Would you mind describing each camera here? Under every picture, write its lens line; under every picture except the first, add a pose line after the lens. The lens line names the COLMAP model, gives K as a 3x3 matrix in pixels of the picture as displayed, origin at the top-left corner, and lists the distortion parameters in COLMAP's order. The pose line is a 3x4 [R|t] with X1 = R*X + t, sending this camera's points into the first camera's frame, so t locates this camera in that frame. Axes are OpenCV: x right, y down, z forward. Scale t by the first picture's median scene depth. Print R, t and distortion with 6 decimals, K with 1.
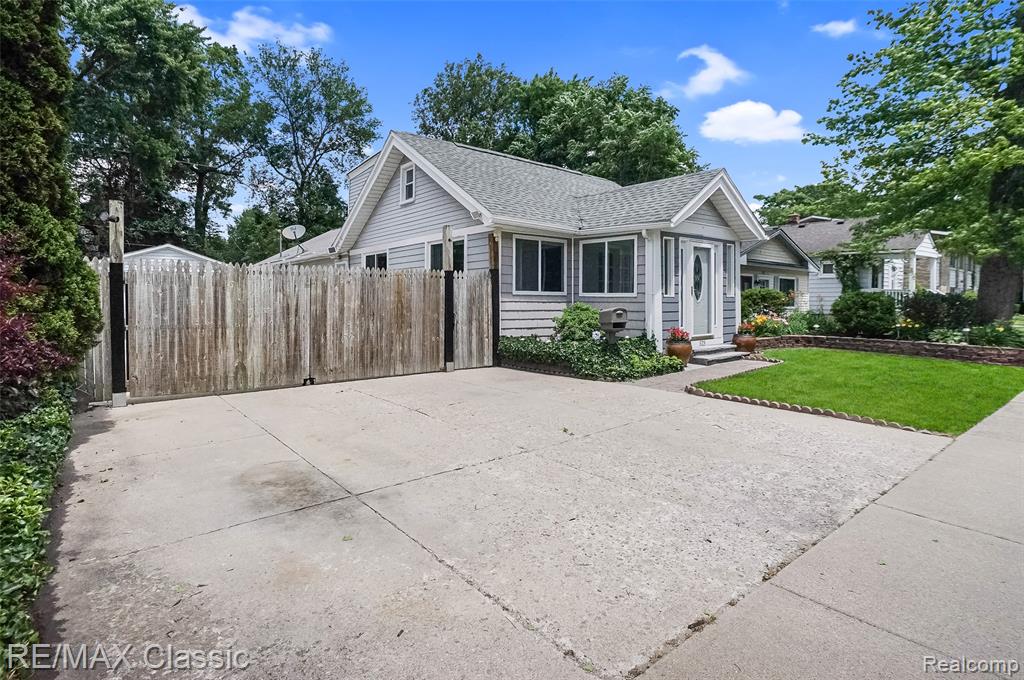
lens RADIAL K [[539.3, 0, 515.5], [0, 539.3, 329.0], [0, 0, 1]] dist [-0.002284, -0.000060]
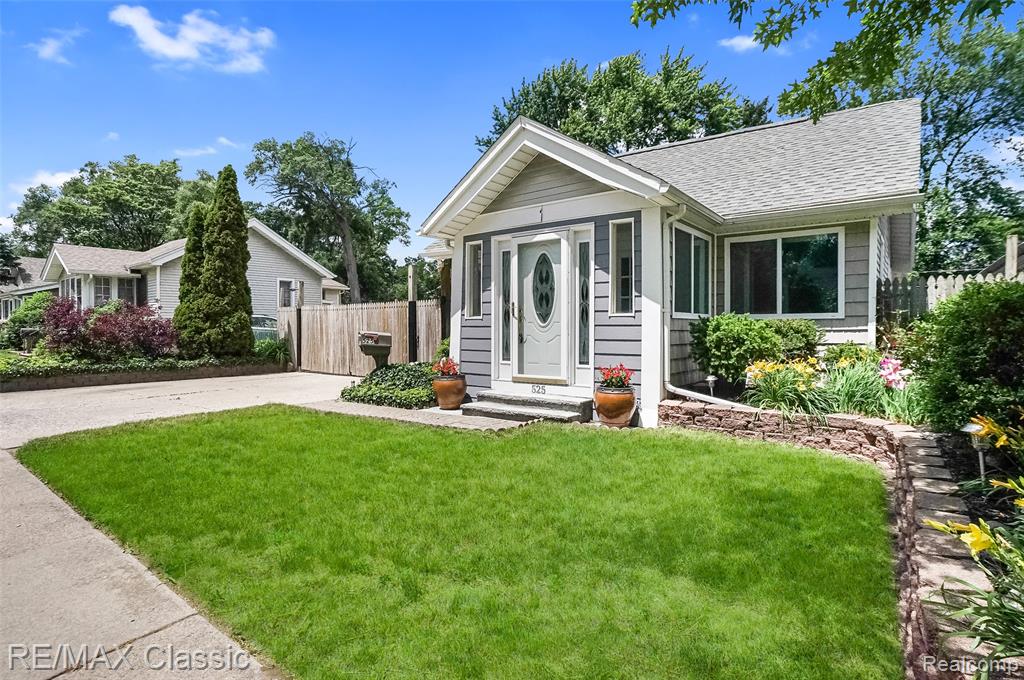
lens RADIAL K [[539.3, 0, 515.5], [0, 539.3, 329.0], [0, 0, 1]] dist [-0.002284, -0.000060]
pose [[0.194069, -0.000228, -0.980988, 1.222807], [-0.056299, 0.998349, -0.011369, -0.045957], [0.979371, 0.057435, 0.193736, 1.061856]]
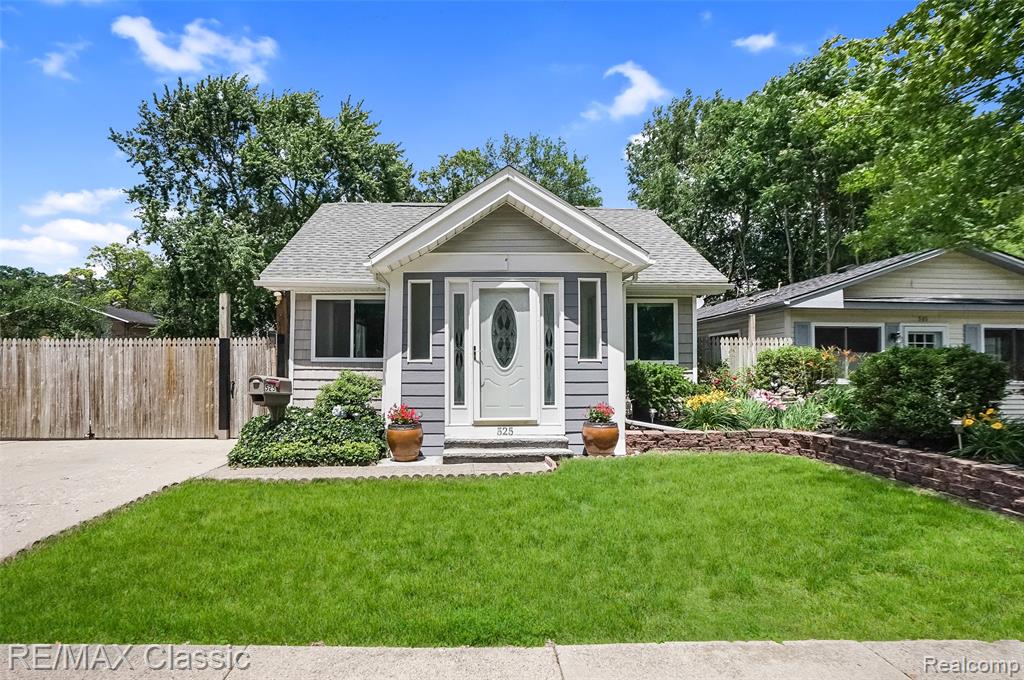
lens RADIAL K [[524.5, 0, 511.9], [0, 524.5, 364.6], [0, 0, 1]] dist [-0.011960, 0.000802]
pose [[0.774294, -0.010328, -0.632742, 0.960853], [-0.033622, 0.997783, -0.057430, -0.023216], [0.631932, 0.065742, 0.772230, 0.628385]]
